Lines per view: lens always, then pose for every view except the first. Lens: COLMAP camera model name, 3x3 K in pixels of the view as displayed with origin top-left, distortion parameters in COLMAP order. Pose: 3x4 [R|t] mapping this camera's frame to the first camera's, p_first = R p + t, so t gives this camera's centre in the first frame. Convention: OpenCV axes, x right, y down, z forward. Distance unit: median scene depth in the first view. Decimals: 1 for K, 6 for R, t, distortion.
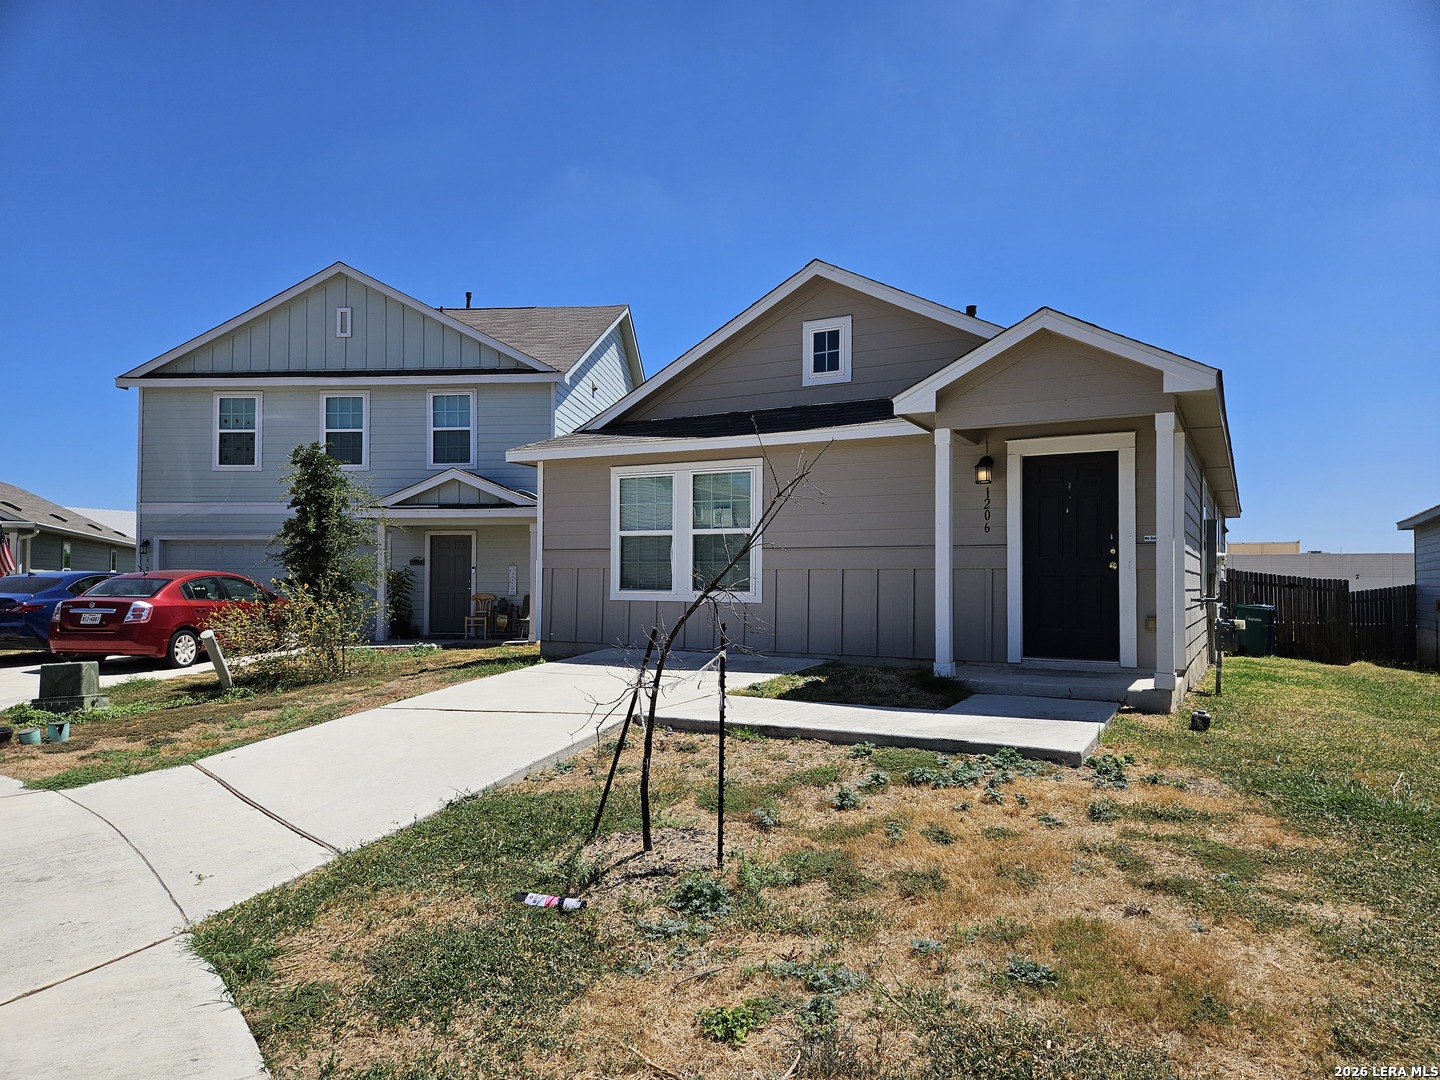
lens RADIAL K [[951.5, 0, 718.8], [0, 951.5, 551.1], [0, 0, 1]] dist [0.039597, -0.001138]
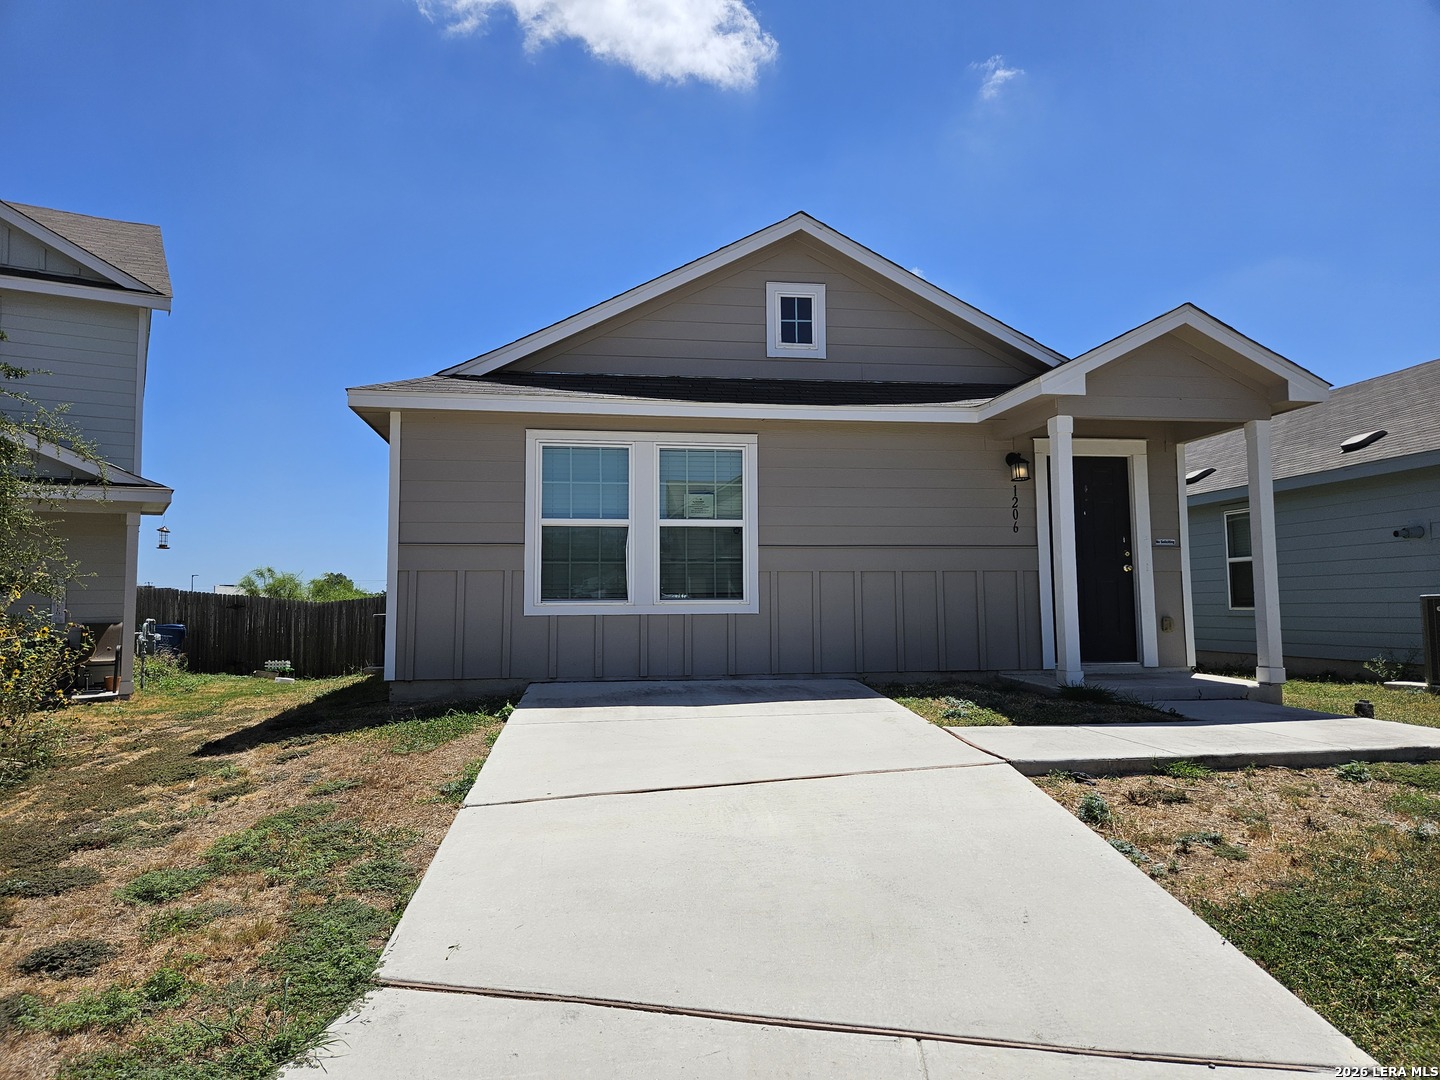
lens RADIAL K [[951.5, 0, 720.4], [0, 951.5, 527.3], [0, 0, 1]] dist [0.039597, -0.001138]
pose [[0.796701, 0.038204, 0.603166, -0.453438], [-0.007682, 0.998560, -0.053101, 0.023862], [-0.604325, 0.037672, 0.795846, 0.361376]]
